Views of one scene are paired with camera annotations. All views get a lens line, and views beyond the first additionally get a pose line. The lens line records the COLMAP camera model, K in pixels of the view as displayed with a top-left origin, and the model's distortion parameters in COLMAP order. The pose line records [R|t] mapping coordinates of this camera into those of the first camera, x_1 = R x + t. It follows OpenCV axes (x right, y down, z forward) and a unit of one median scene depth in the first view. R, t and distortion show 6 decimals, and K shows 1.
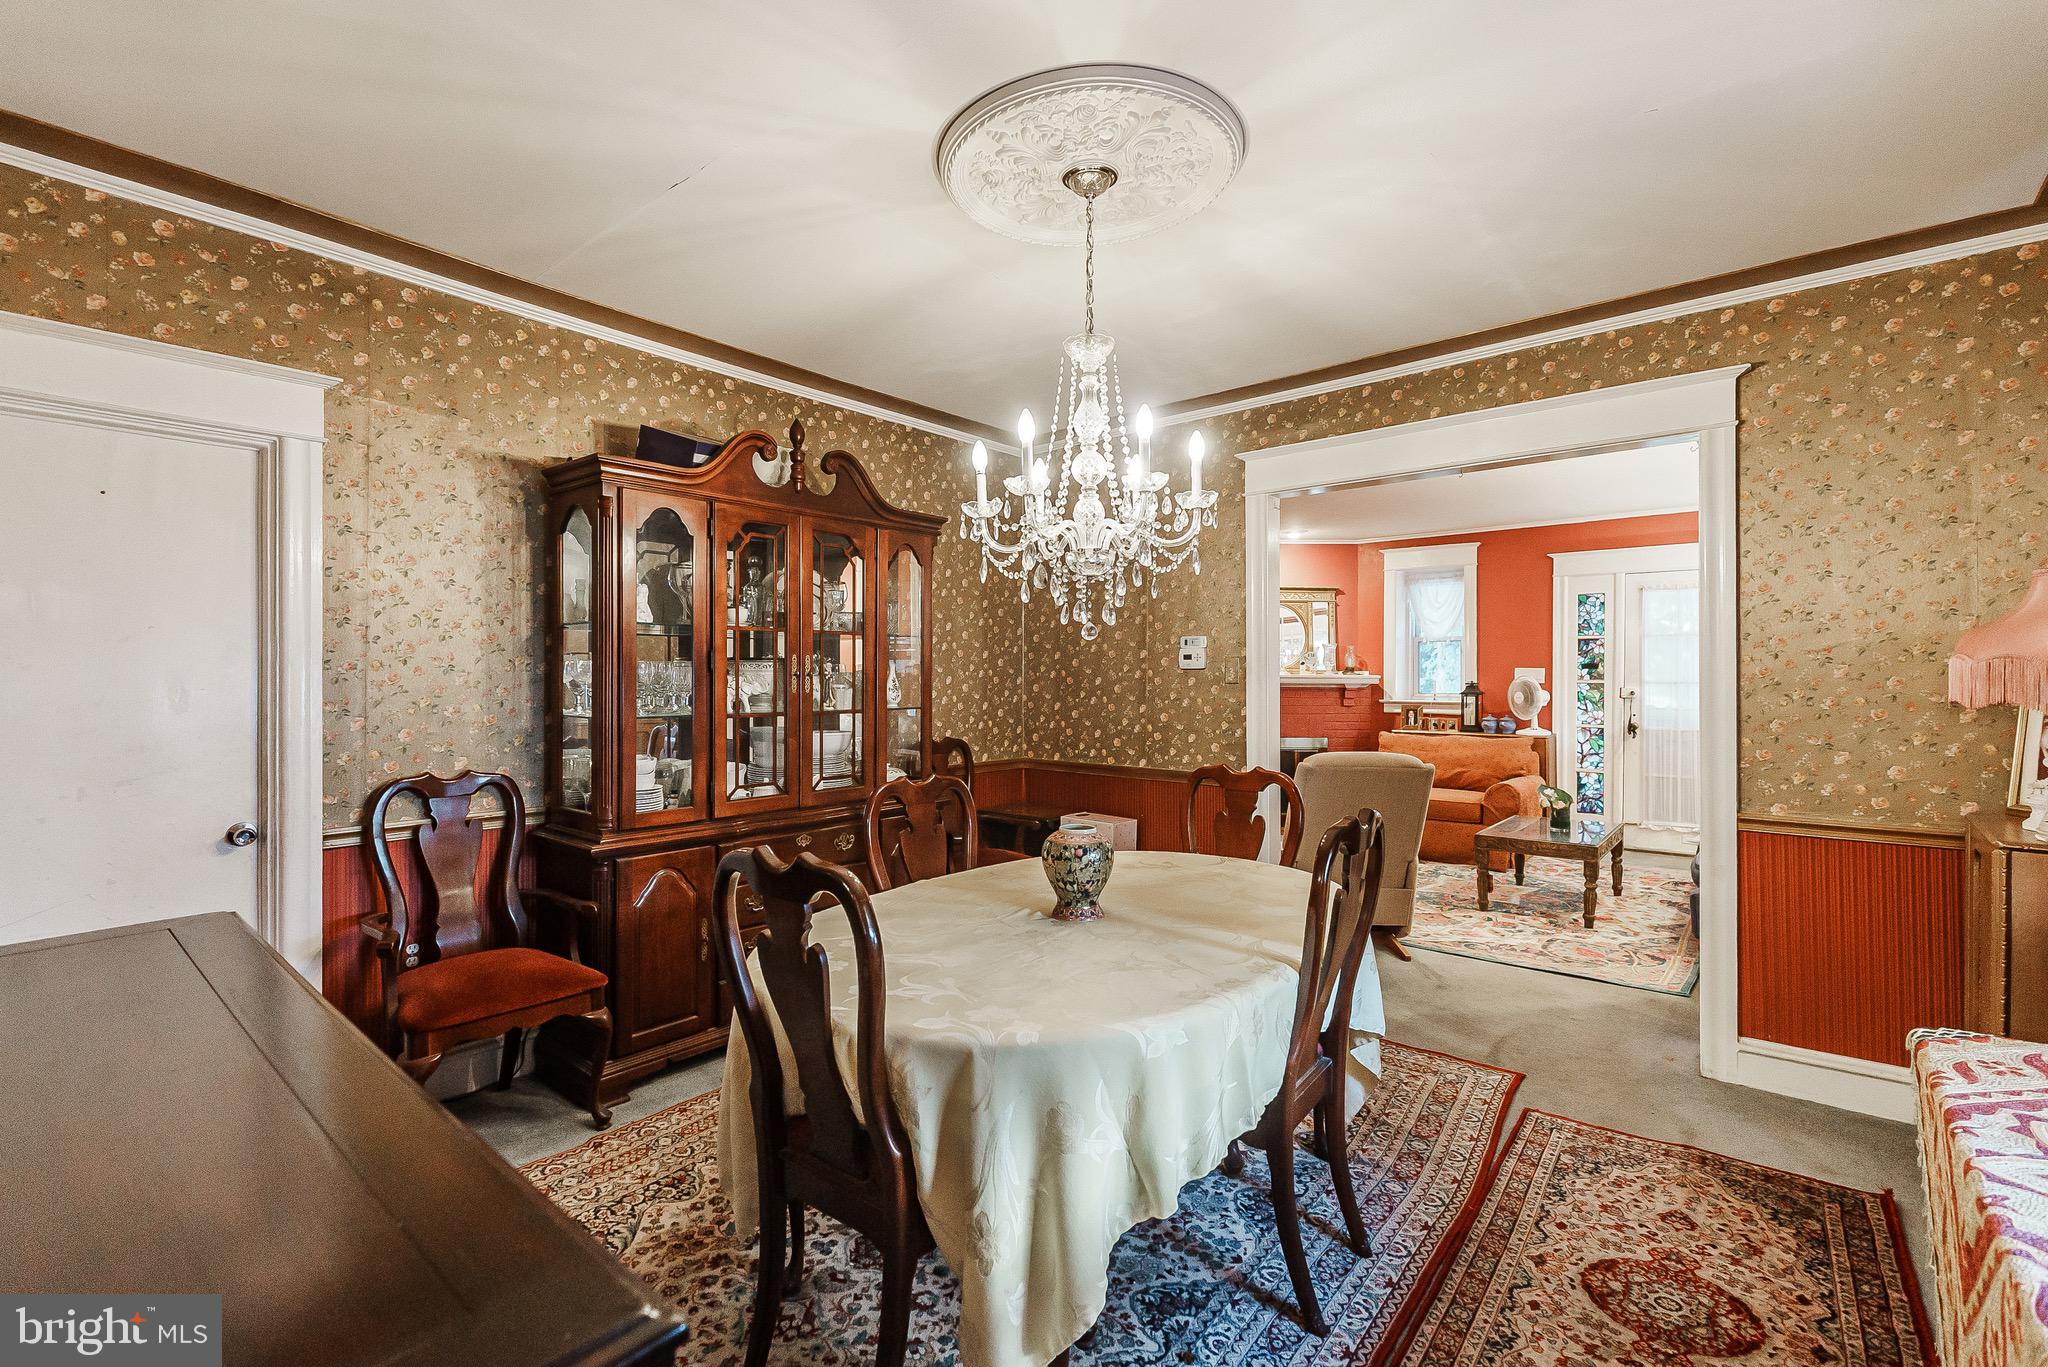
lens RADIAL K [[923.1, 0, 1021.4], [0, 923.1, 676.2], [0, 0, 1]] dist [0.003342, -0.001977]
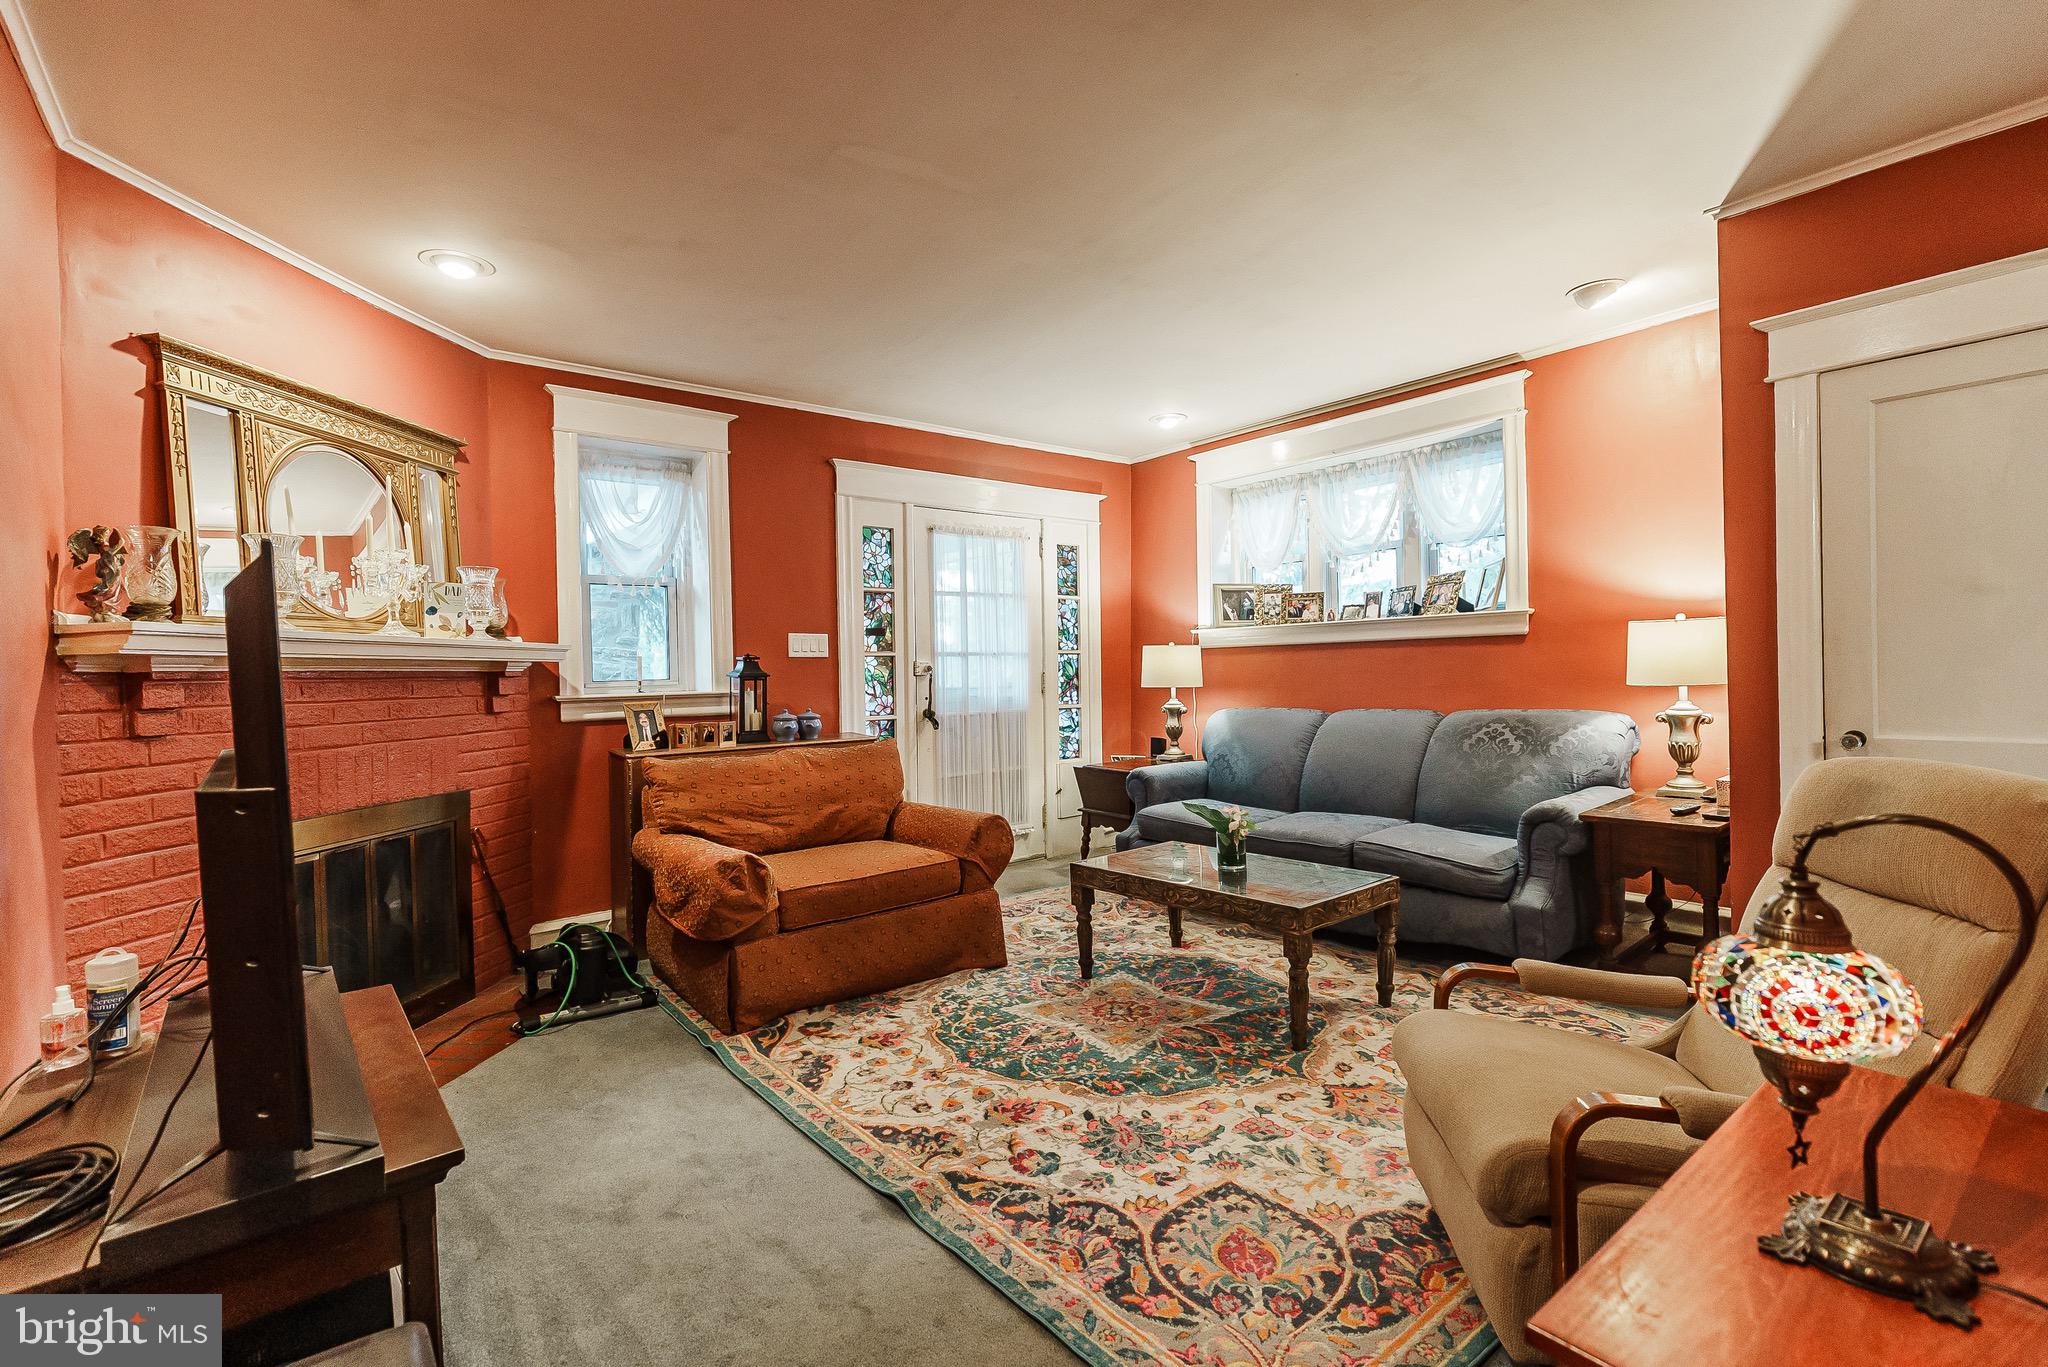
lens RADIAL K [[923.1, 0, 1020.1], [0, 923.1, 681.8], [0, 0, 1]] dist [0.003342, -0.001977]
pose [[0.179341, -0.016886, 0.983642, -0.046865], [0.023141, 0.999648, 0.012942, 0.020034], [-0.983515, 0.020441, 0.179669, 0.762191]]
